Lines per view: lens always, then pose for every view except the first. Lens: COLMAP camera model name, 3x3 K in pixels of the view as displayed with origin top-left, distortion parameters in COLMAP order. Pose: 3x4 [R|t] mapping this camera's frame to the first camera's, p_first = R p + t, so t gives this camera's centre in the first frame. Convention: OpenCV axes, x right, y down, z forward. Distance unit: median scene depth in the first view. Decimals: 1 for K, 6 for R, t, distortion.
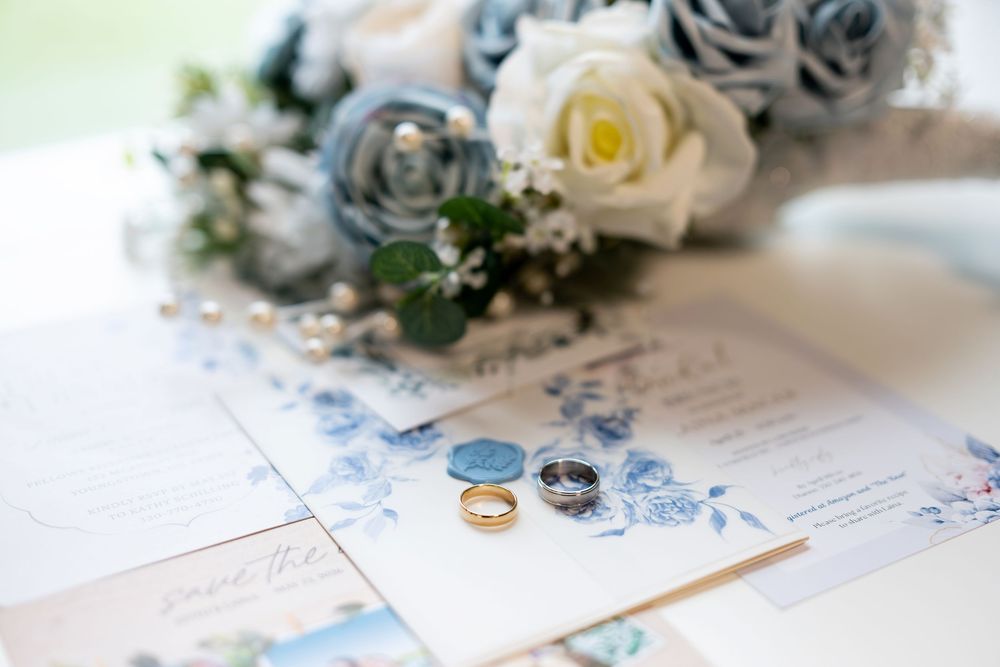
lens RADIAL K [[1430.5, 0, 500.0], [0, 1430.5, 333.5], [0, 0, 1]] dist [-0.036661, 0.028515]
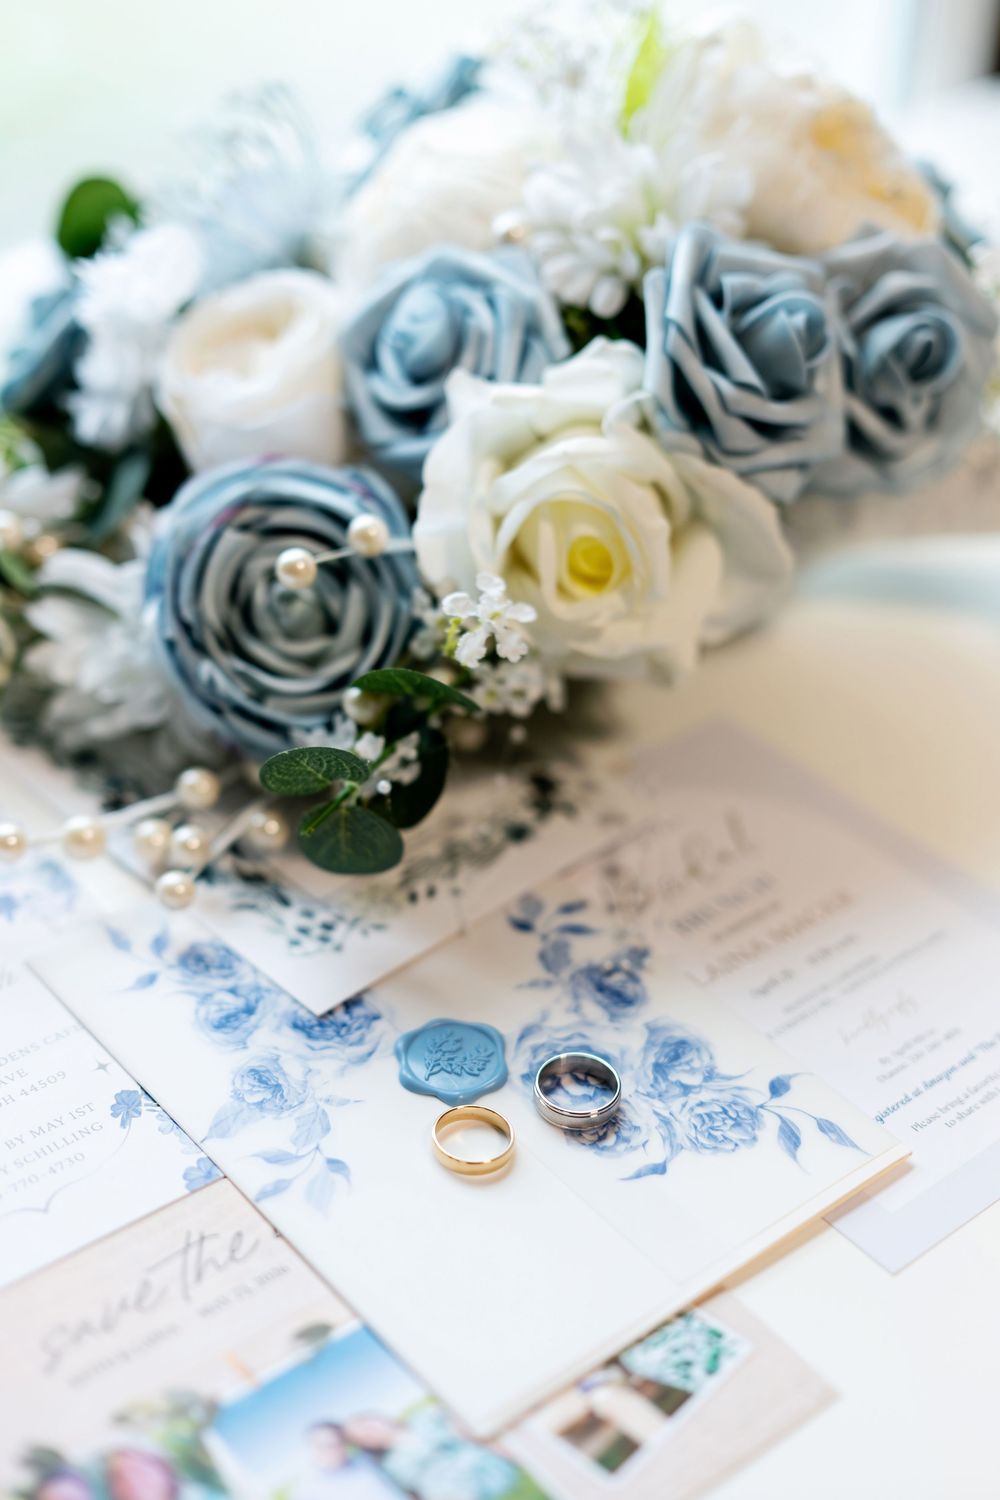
lens RADIAL K [[2145.7, 0, 524.7], [0, 2145.7, 758.4], [0, 0, 1]] dist [-0.036661, 0.028515]
pose [[0.985888, -0.054447, 0.158302, -0.136138], [0.030909, 0.988576, 0.147518, -0.215198], [-0.164525, -0.140543, 0.976309, -0.012477]]
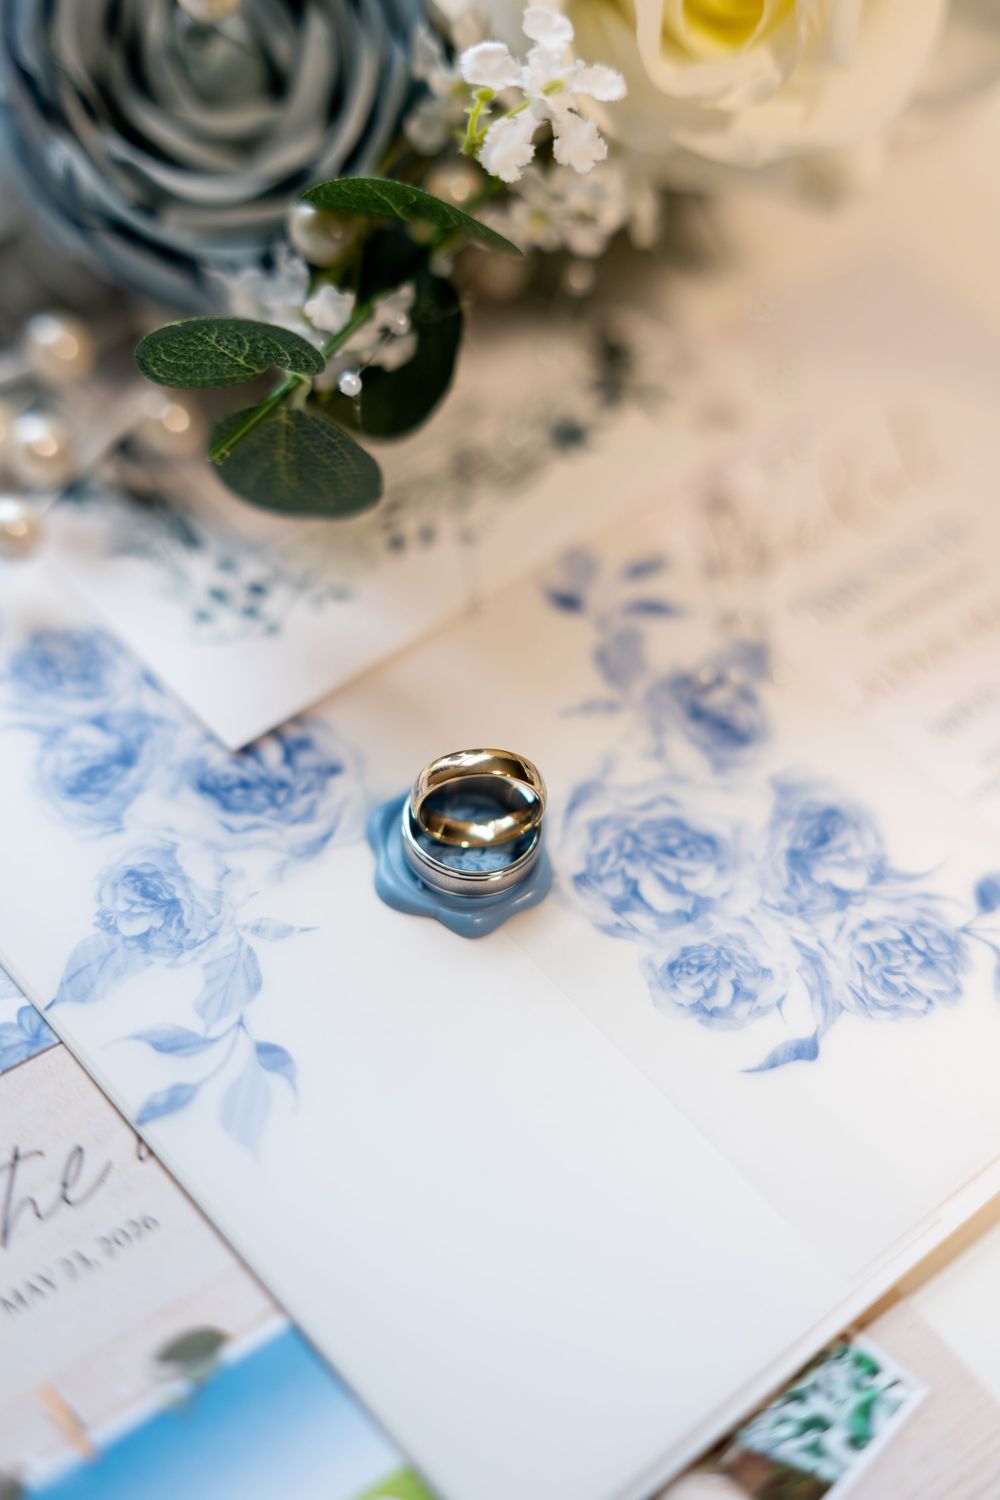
lens RADIAL K [[2080.9, 0, 520.4], [0, 2080.9, 782.8], [0, 0, 1]] dist [-0.012653, -0.069469]
pose [[0.982502, -0.092302, 0.161773, -0.093355], [0.017964, 0.911479, 0.410955, -0.187898], [-0.185385, -0.400858, 0.897188, 0.455129]]
